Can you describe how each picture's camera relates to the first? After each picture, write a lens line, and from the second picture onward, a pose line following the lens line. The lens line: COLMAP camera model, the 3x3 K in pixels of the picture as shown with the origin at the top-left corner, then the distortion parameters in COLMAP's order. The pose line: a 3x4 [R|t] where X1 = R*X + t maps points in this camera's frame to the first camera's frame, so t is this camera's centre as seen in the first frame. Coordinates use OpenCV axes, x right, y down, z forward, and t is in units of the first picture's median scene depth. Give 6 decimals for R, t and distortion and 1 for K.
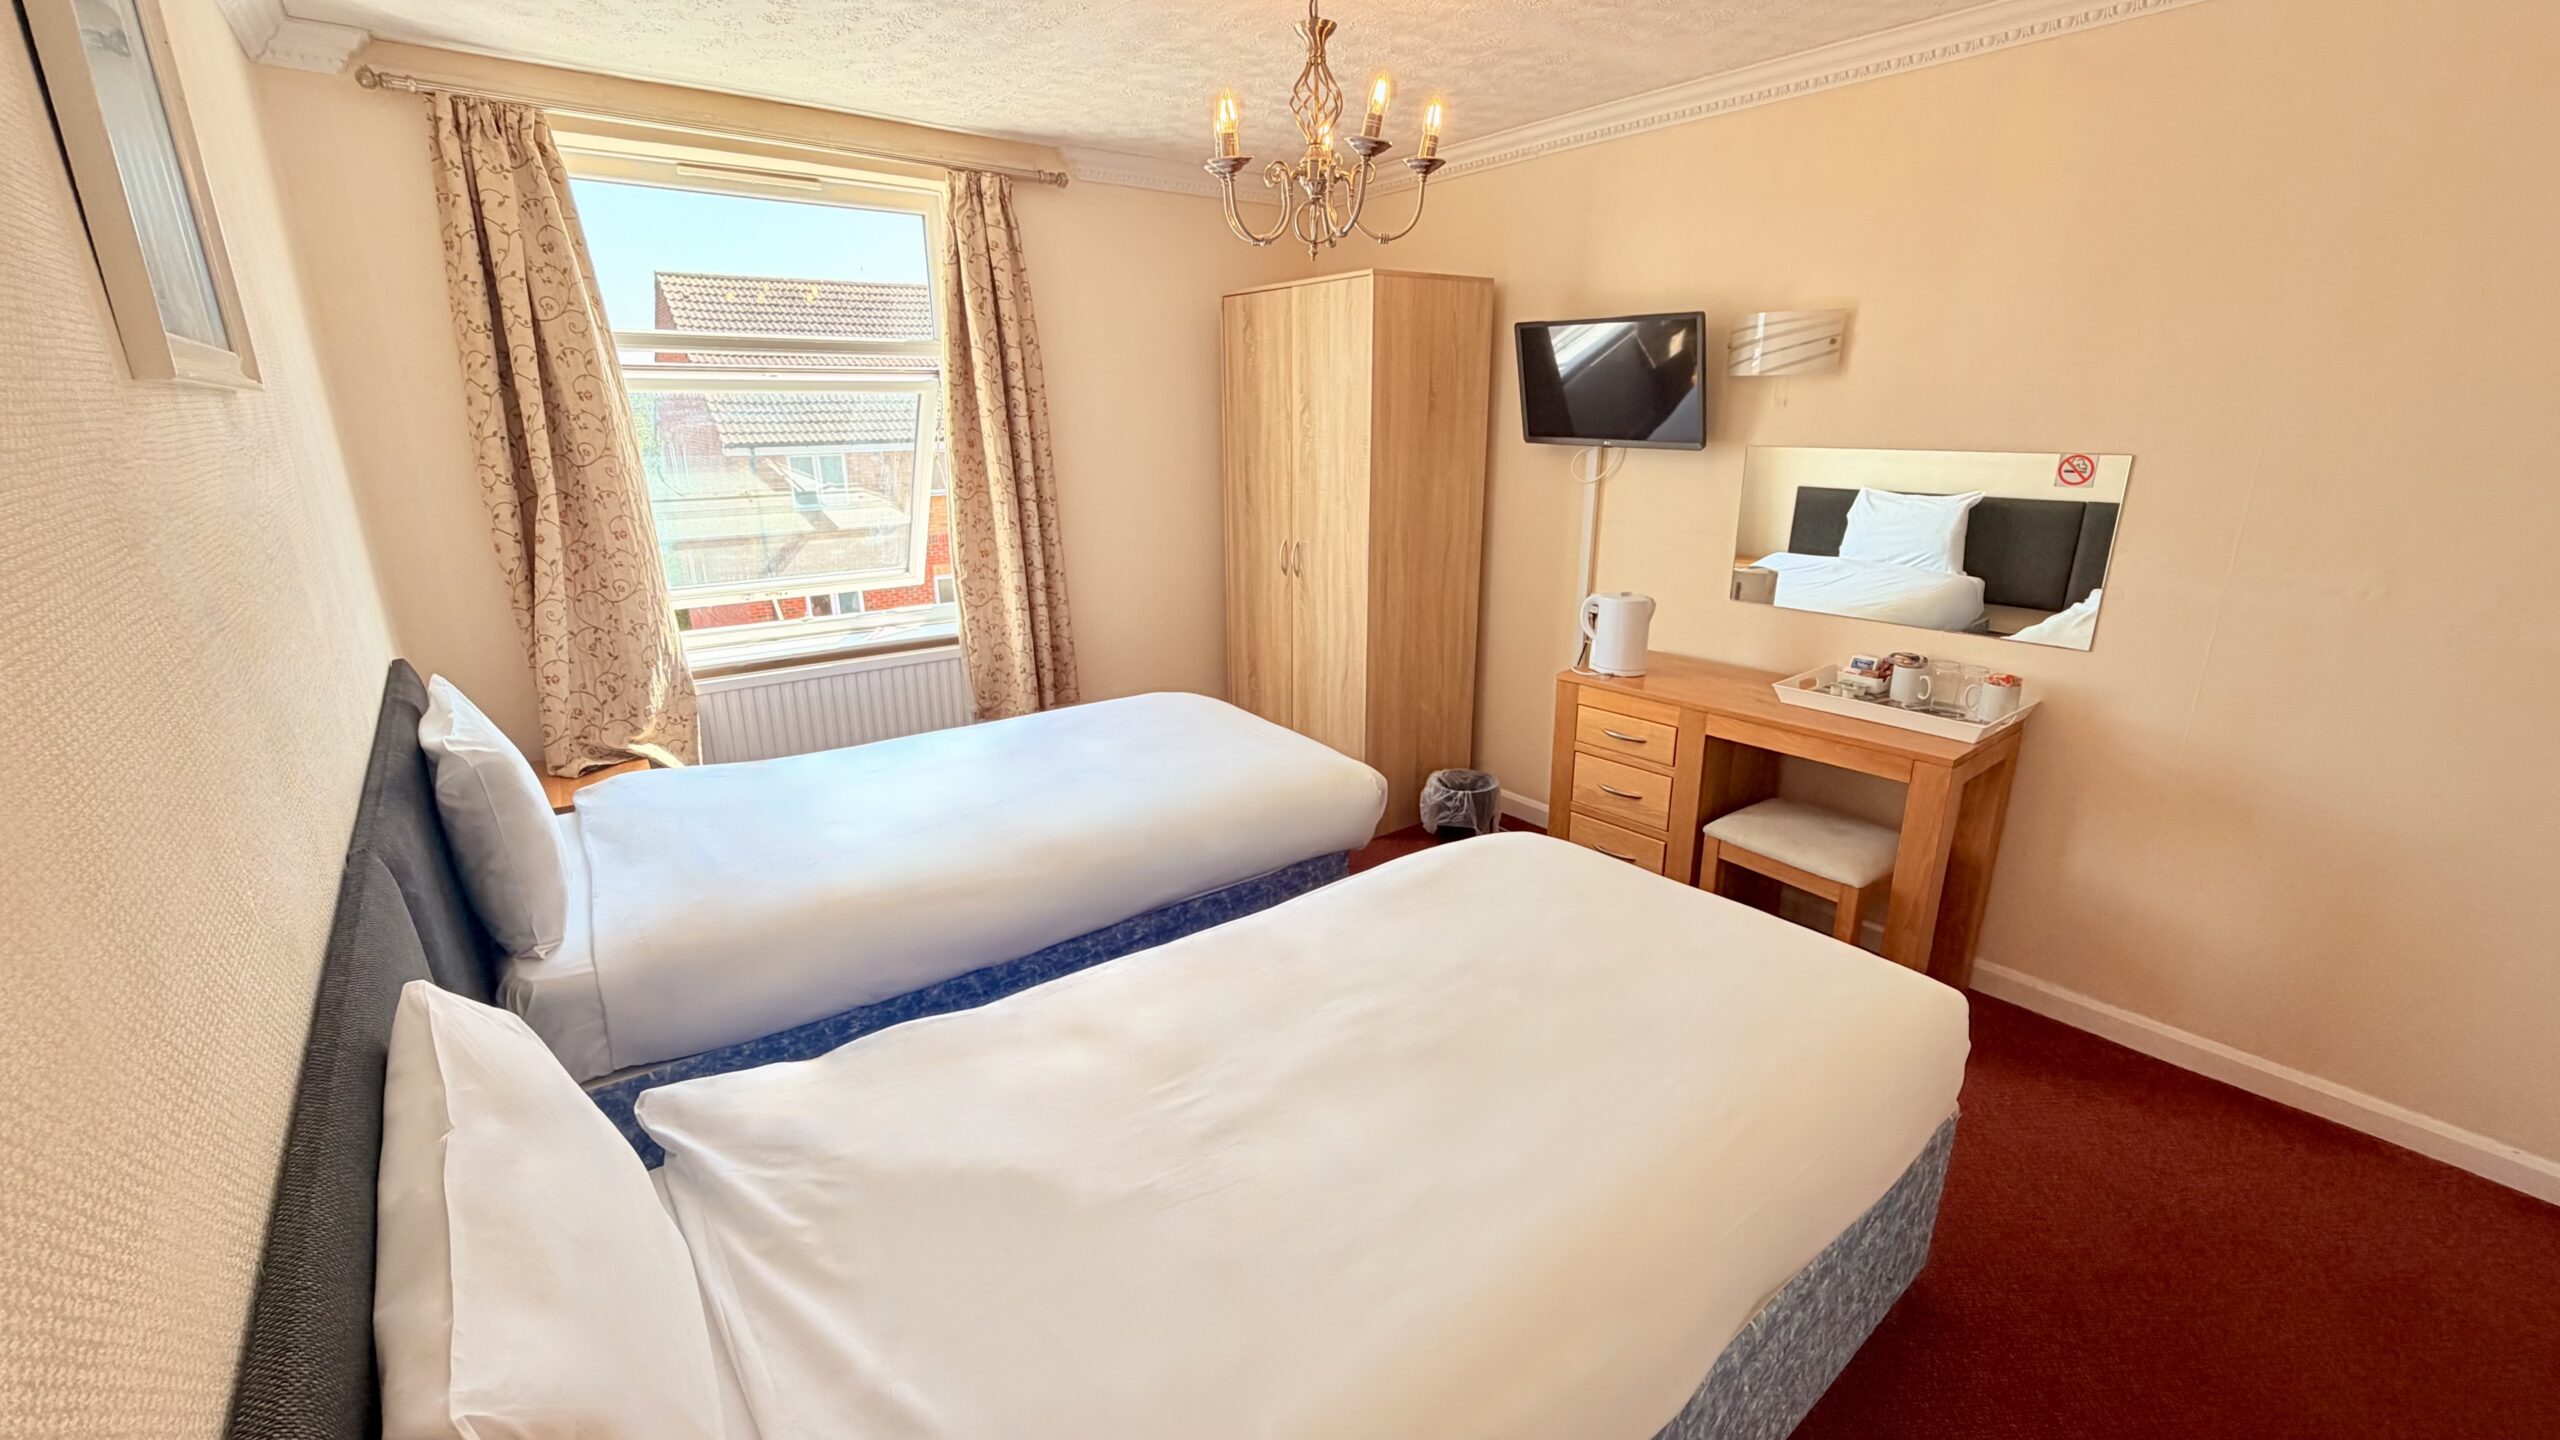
lens RADIAL K [[1032.6, 0, 1279.2], [0, 1032.6, 733.9], [0, 0, 1]] dist [-0.000057, -0.000185]
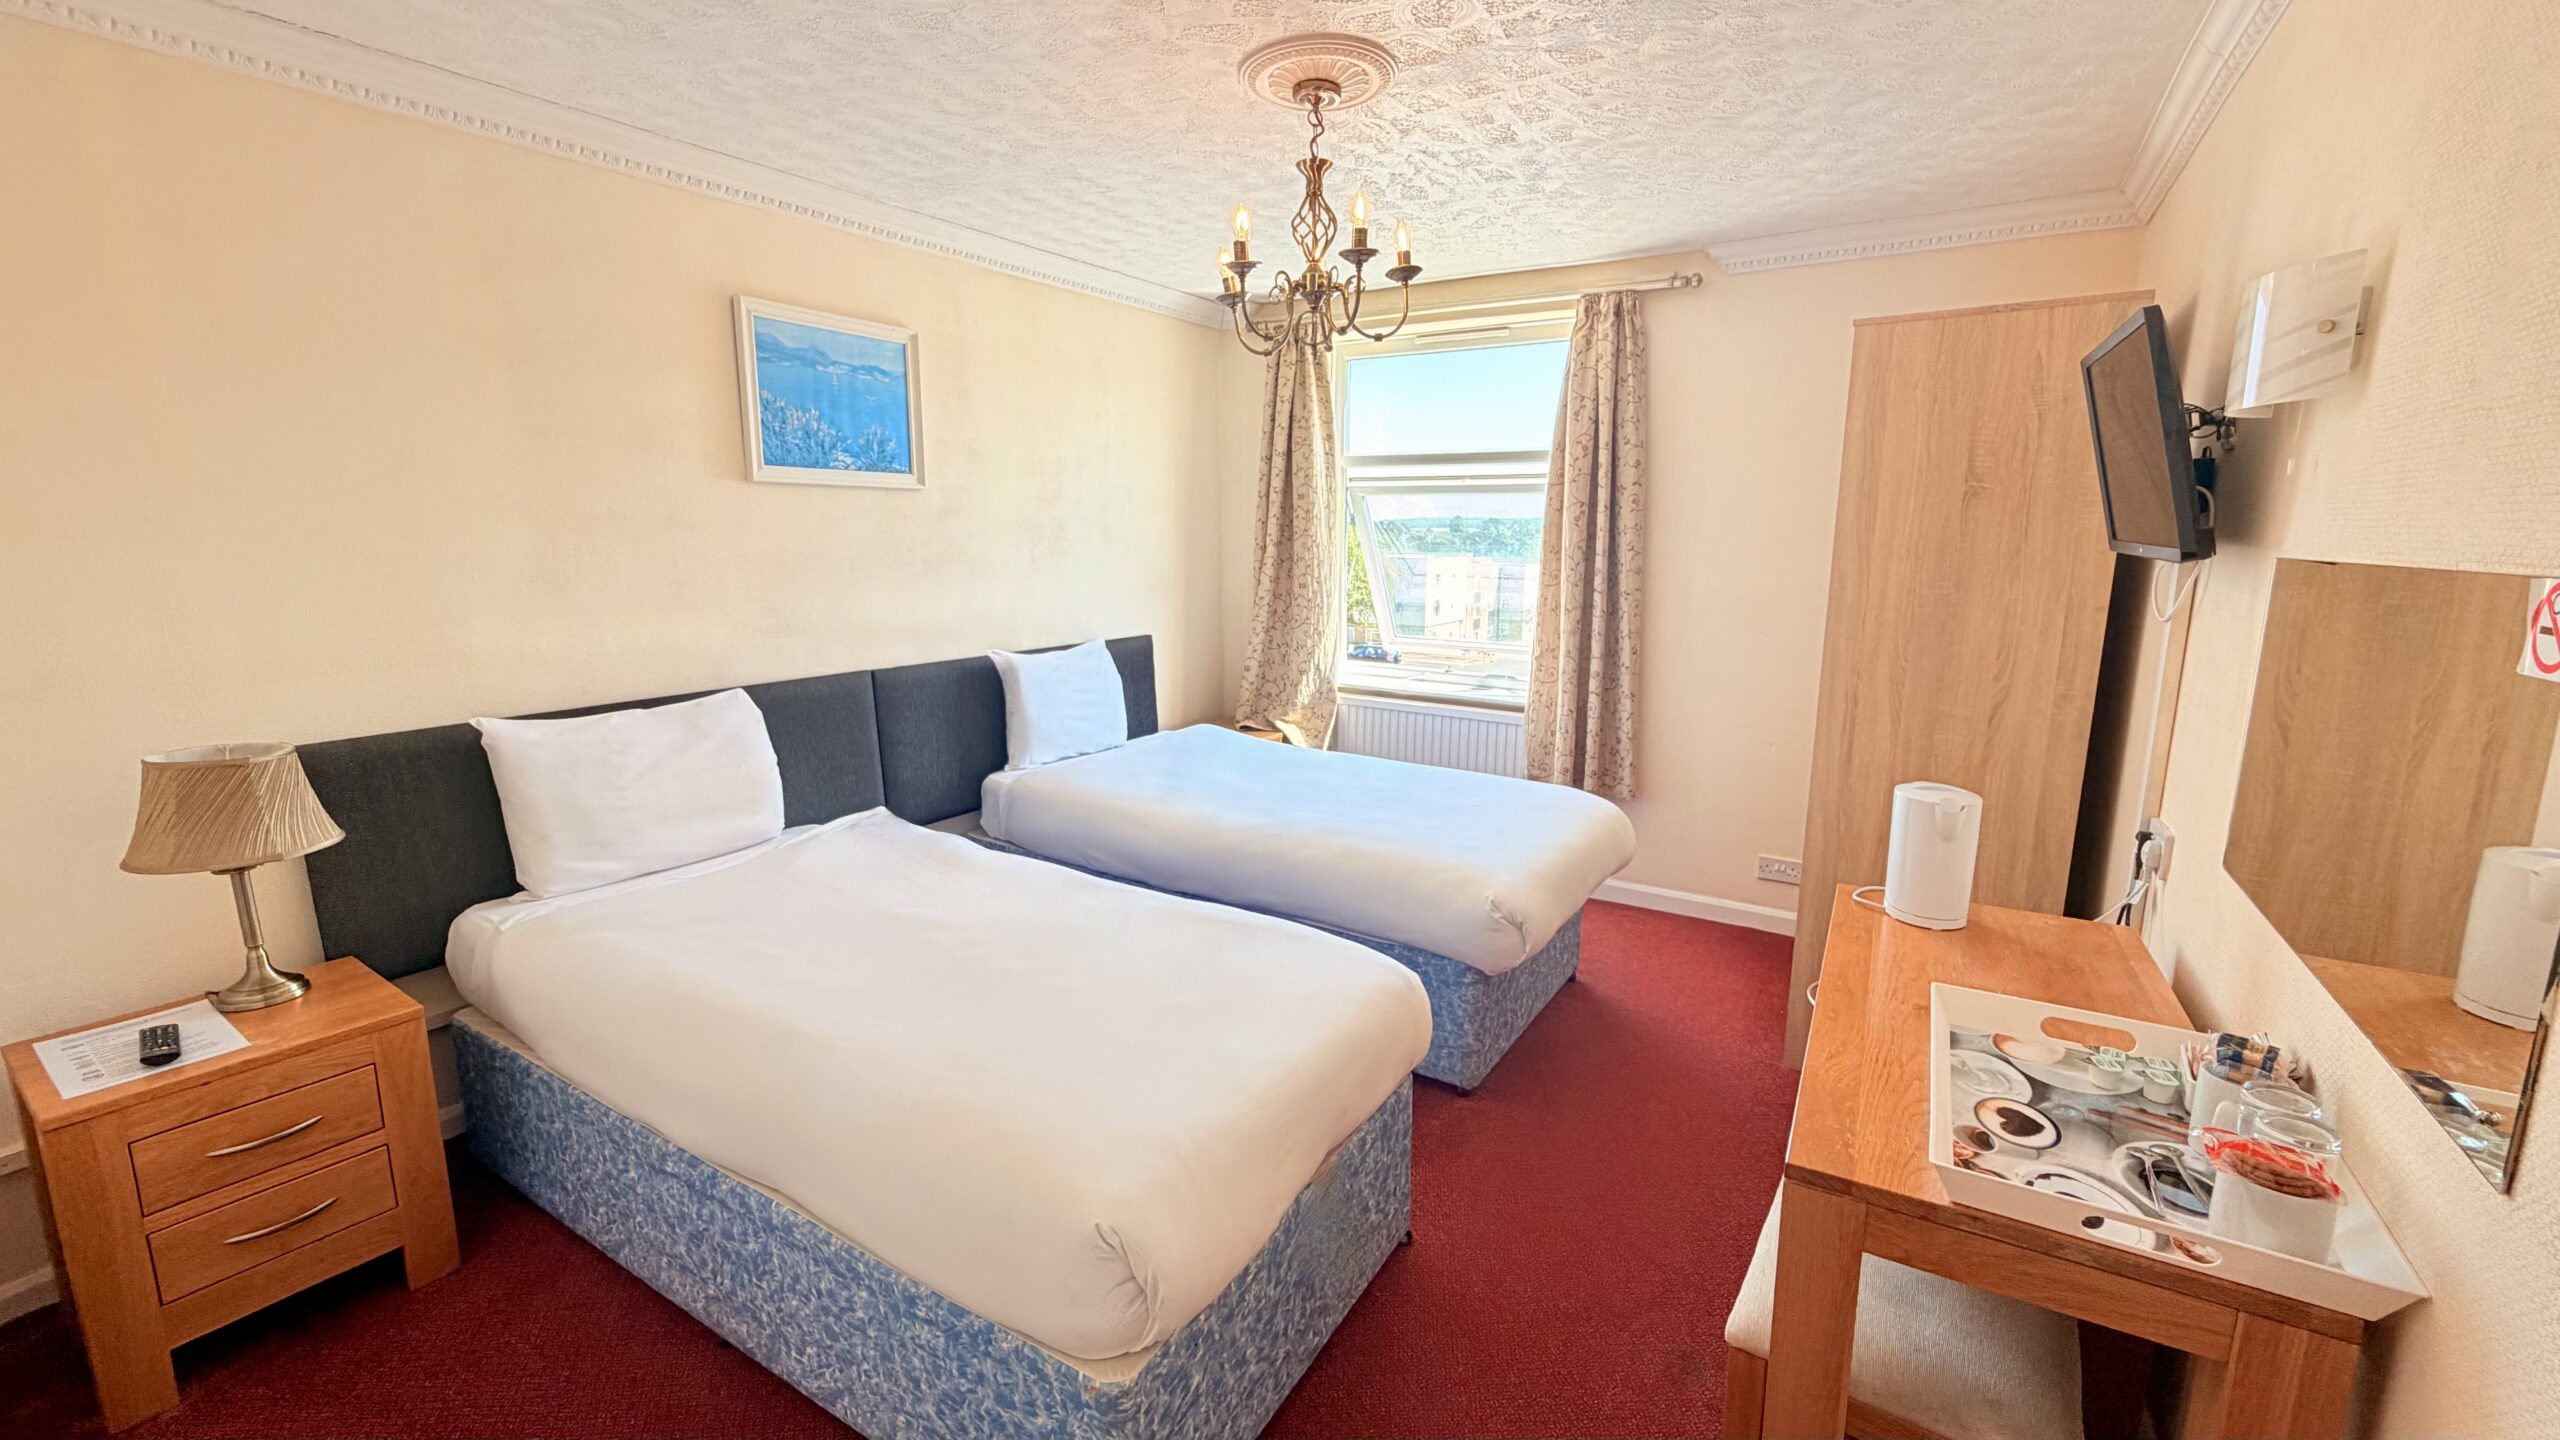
lens RADIAL K [[1032.6, 0, 1279.2], [0, 1032.6, 733.9], [0, 0, 1]] dist [-0.000057, -0.000185]
pose [[0.331910, 0.193297, -0.923294, 0.687361], [-0.290821, 0.952072, 0.094776, -0.102594], [0.897362, 0.237056, 0.372217, 0.390732]]
